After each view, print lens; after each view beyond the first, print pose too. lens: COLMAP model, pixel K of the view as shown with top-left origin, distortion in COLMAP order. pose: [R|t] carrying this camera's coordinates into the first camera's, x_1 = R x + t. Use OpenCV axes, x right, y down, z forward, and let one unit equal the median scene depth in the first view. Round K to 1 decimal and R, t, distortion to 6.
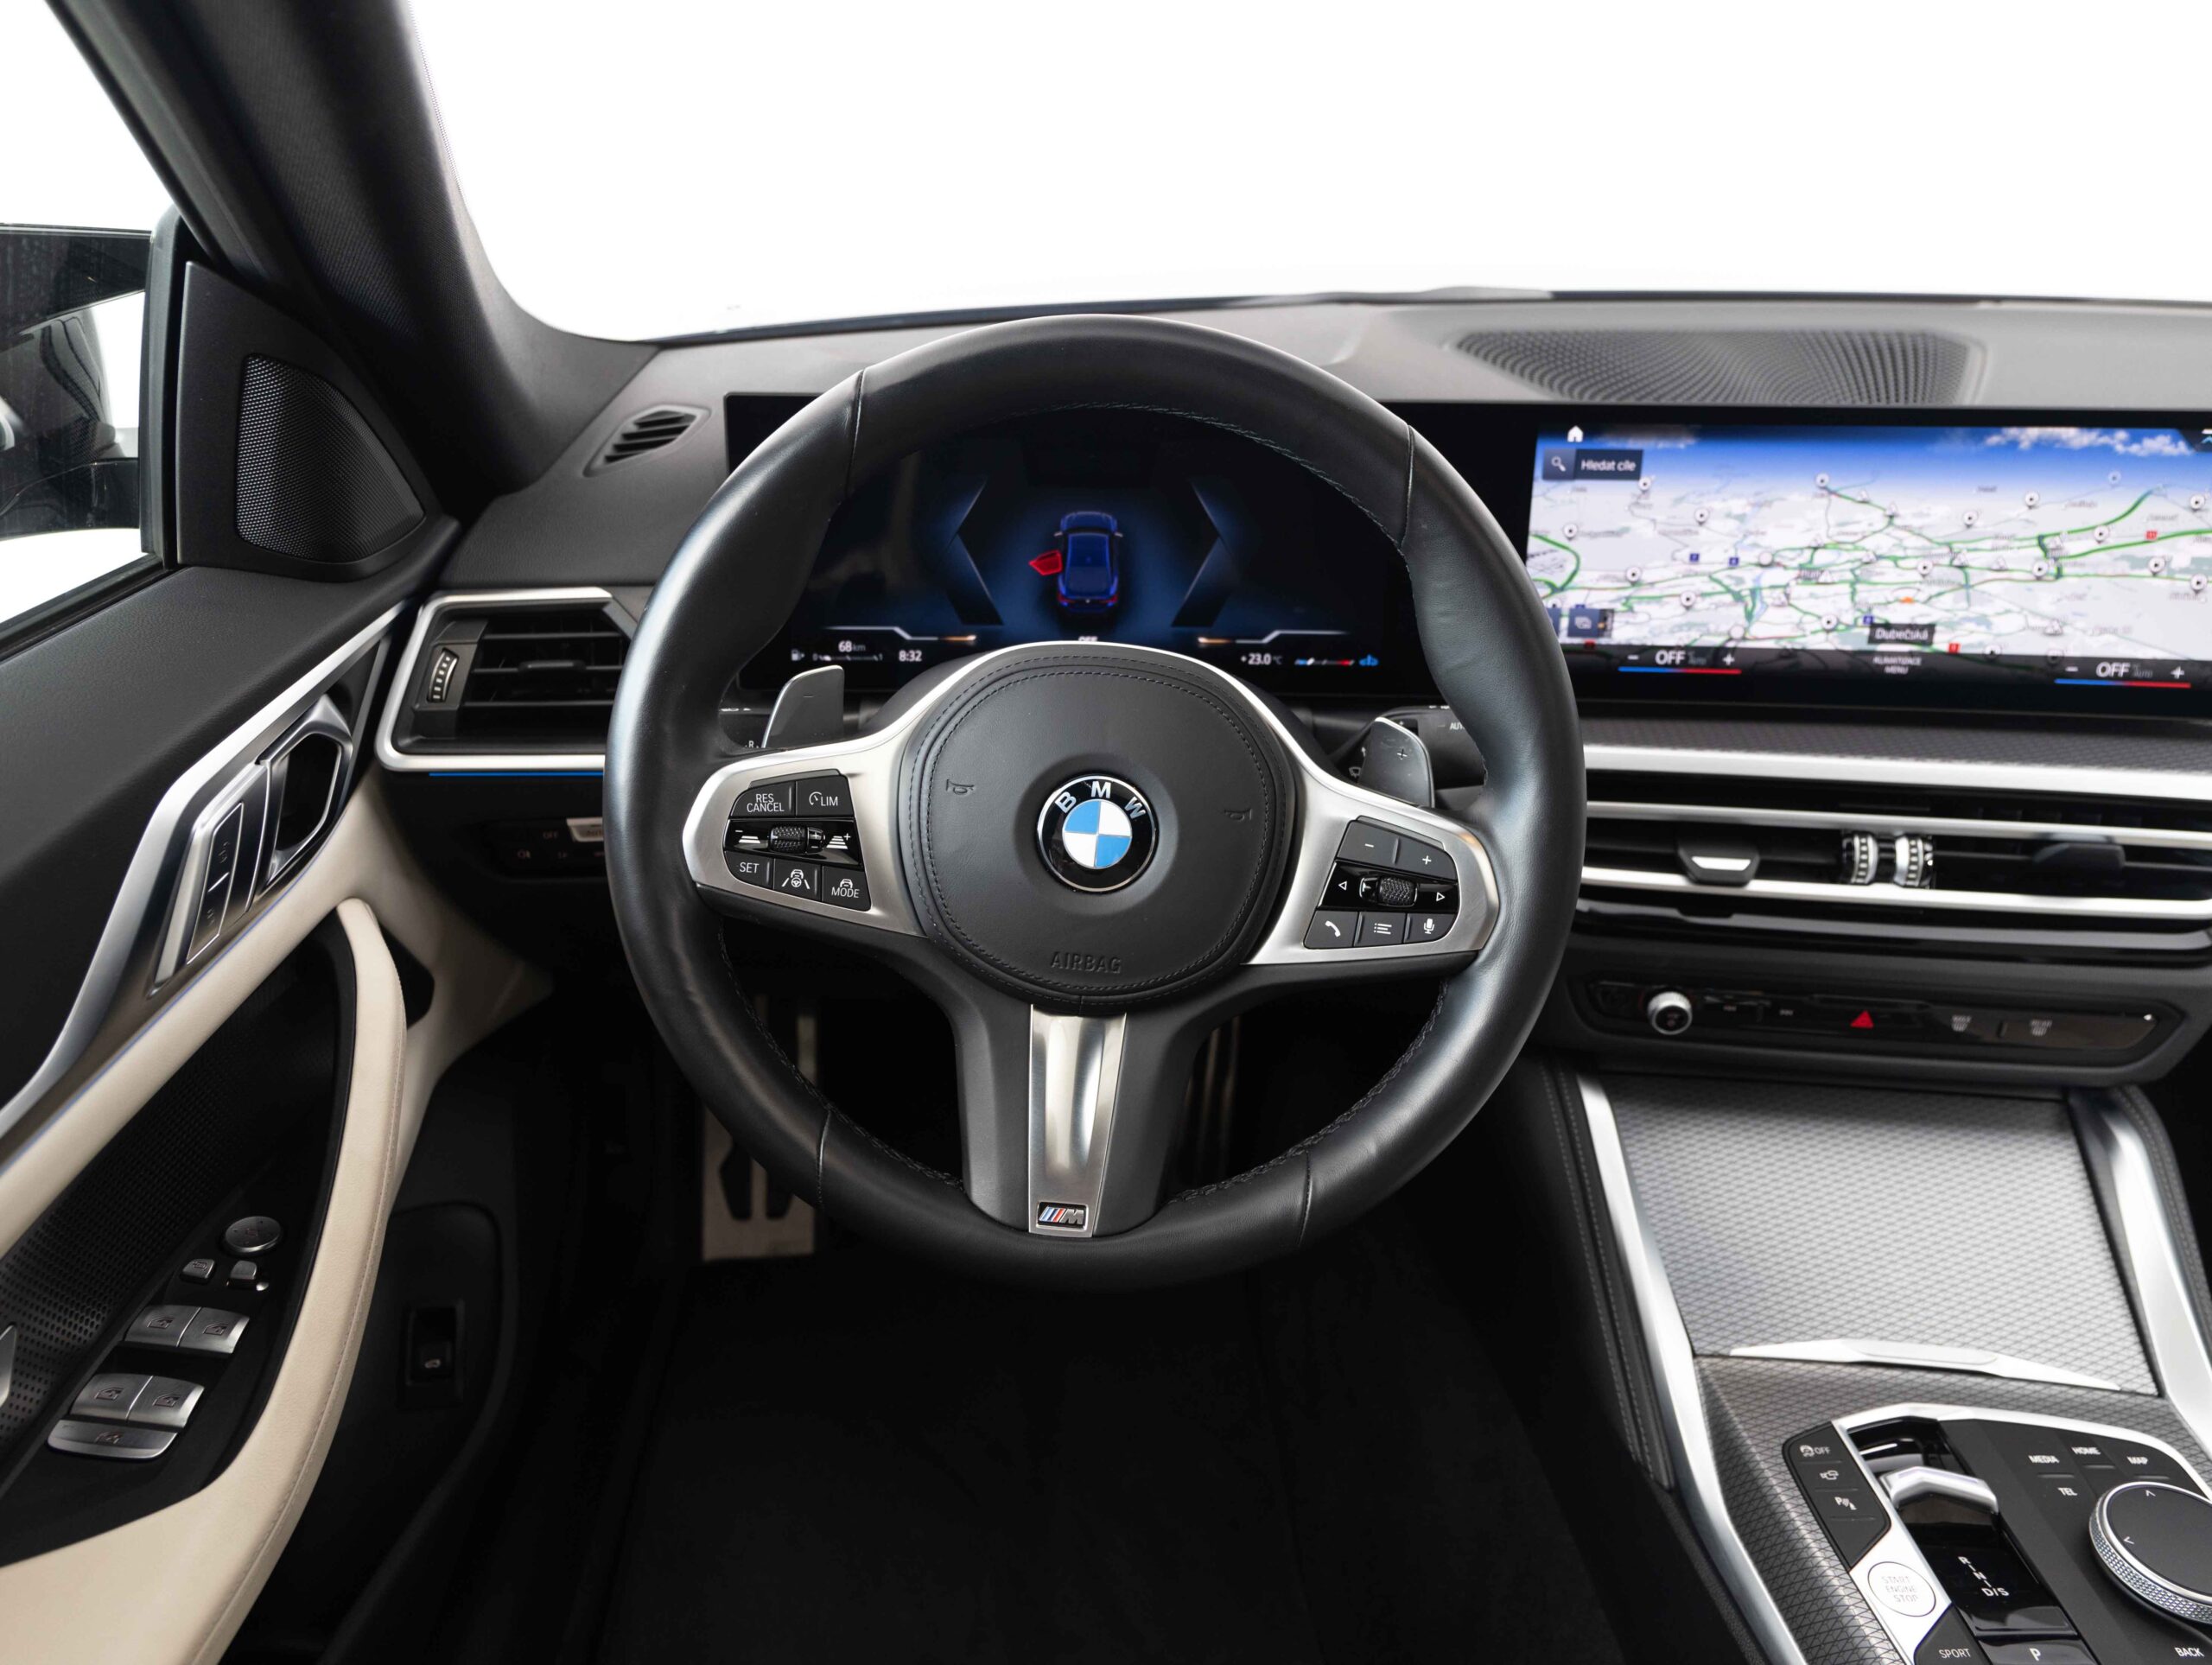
lens RADIAL K [[1637.2, 0, 1031.6], [0, 1637.2, 808.9], [0, 0, 1]] dist [-0.014848, 0.028061]
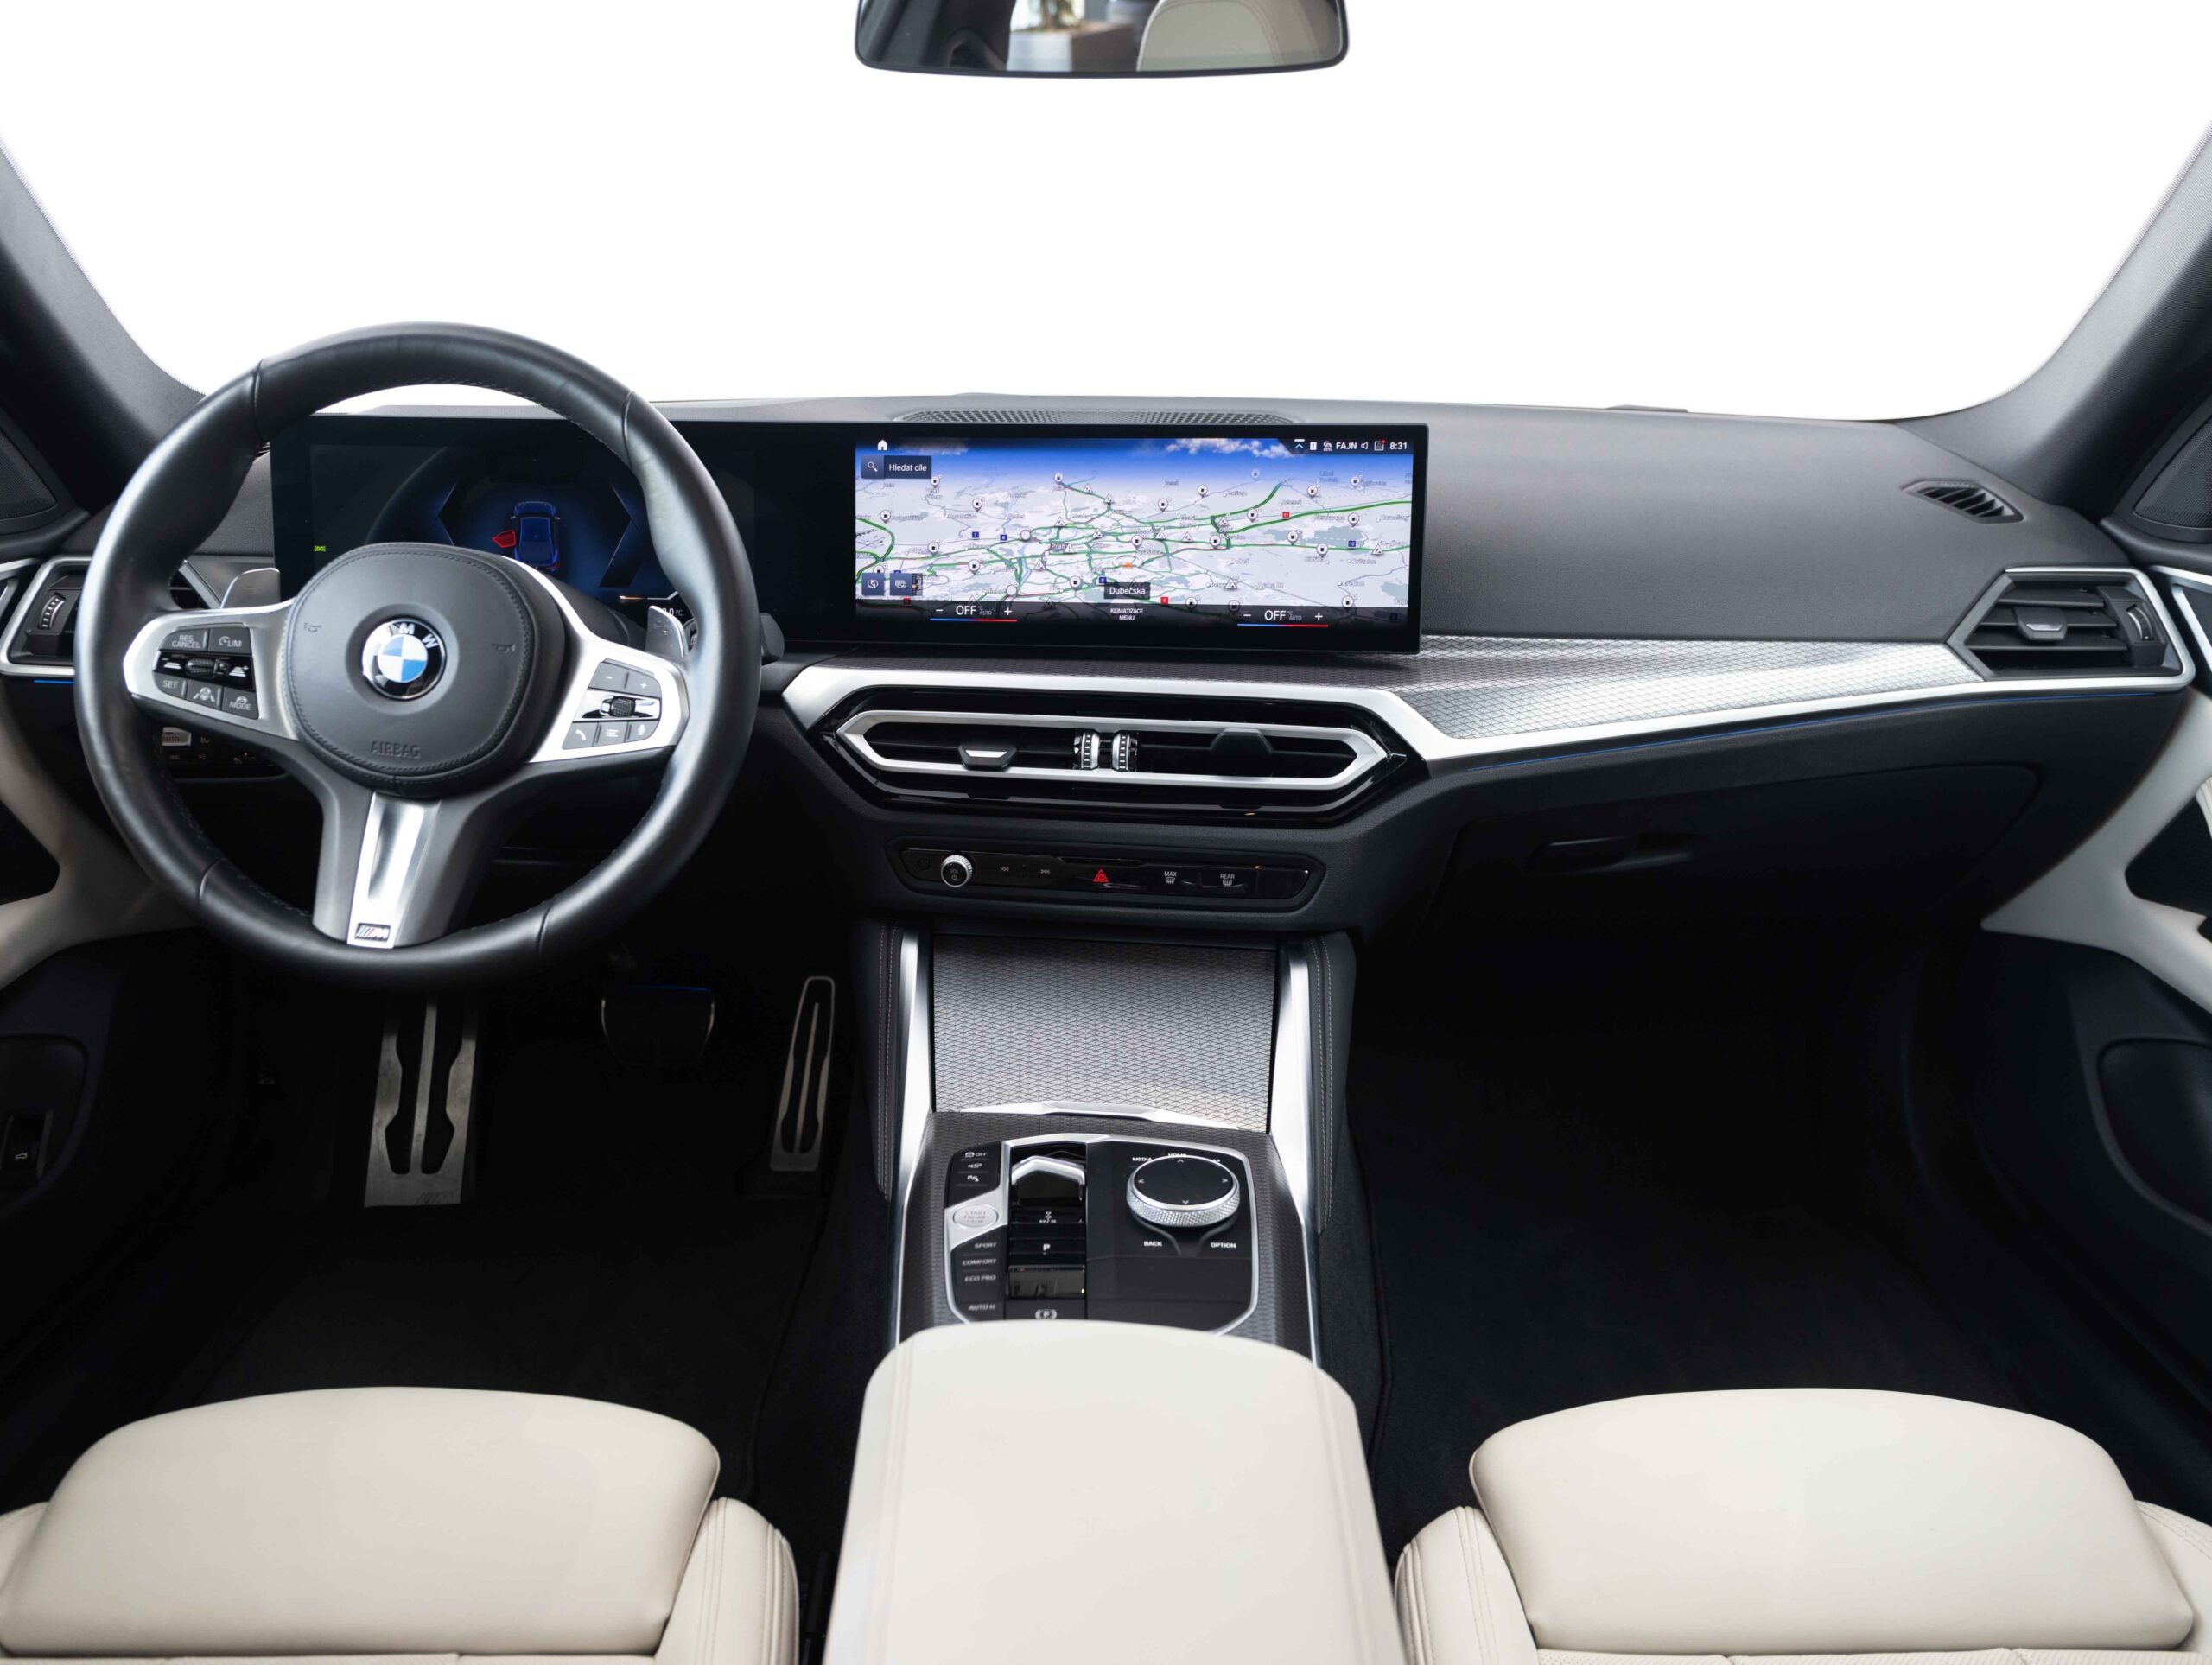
lens RADIAL K [[1637.2, 0, 1057.7], [0, 1637.2, 834.0], [0, 0, 1]] dist [-0.014848, 0.028061]
pose [[0.999916, 0.009786, -0.008488, 0.495490], [-0.010855, 0.990550, -0.136723, 0.282185], [0.007070, 0.136804, 0.990573, -0.319249]]
